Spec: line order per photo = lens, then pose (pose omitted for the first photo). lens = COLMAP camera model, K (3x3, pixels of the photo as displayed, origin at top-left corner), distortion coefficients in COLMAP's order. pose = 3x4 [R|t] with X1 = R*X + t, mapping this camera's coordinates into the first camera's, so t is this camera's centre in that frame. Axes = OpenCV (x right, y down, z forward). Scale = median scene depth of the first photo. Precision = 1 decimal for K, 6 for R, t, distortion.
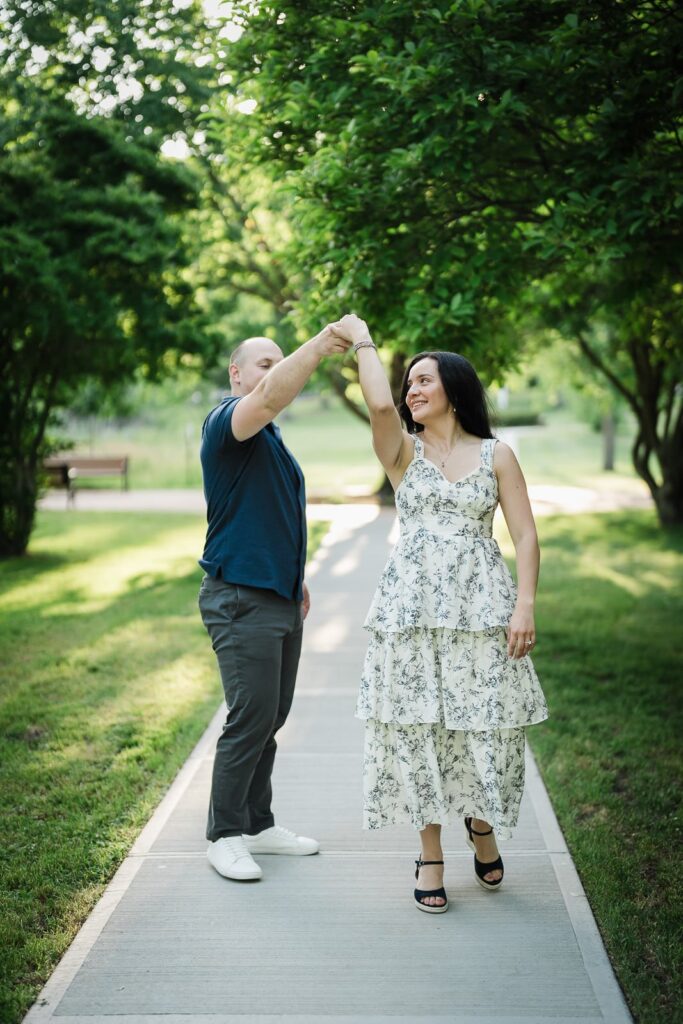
lens RADIAL K [[1480.1, 0, 341.5], [0, 1480.1, 512.0], [0, 0, 1]] dist [0.026478, 0.128208]
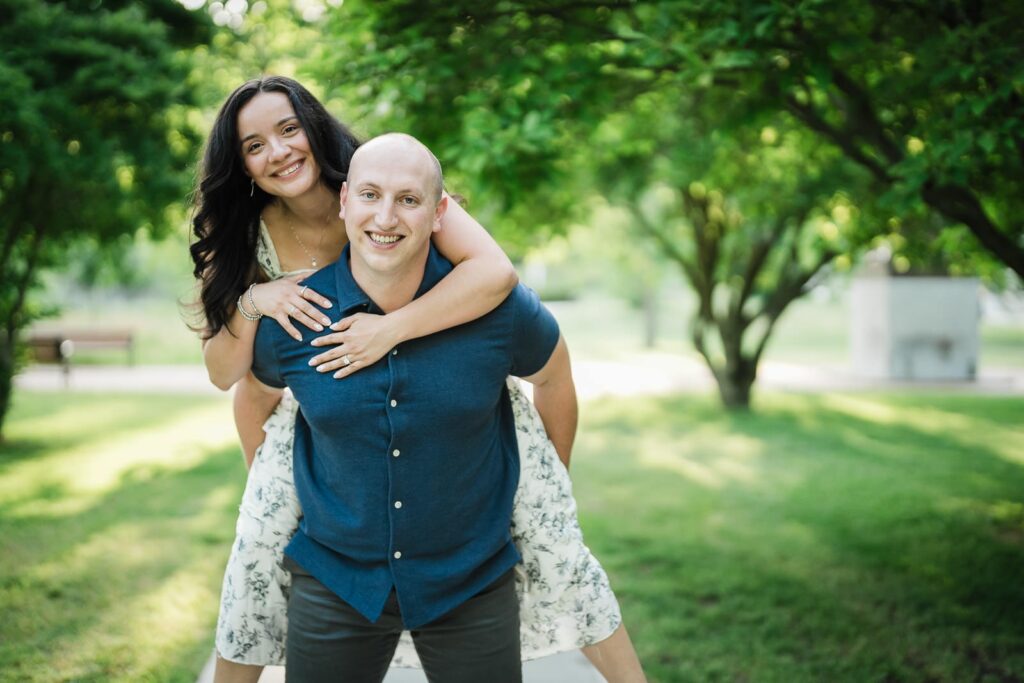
lens RADIAL K [[1480.1, 0, 512.0], [0, 1480.1, 341.5], [0, 0, 1]] dist [0.026478, 0.128208]
pose [[0.995260, 0.007534, 0.096959, -0.005567], [-0.004200, 0.999395, -0.034537, 0.000475], [-0.097160, 0.033966, 0.994689, 0.180197]]
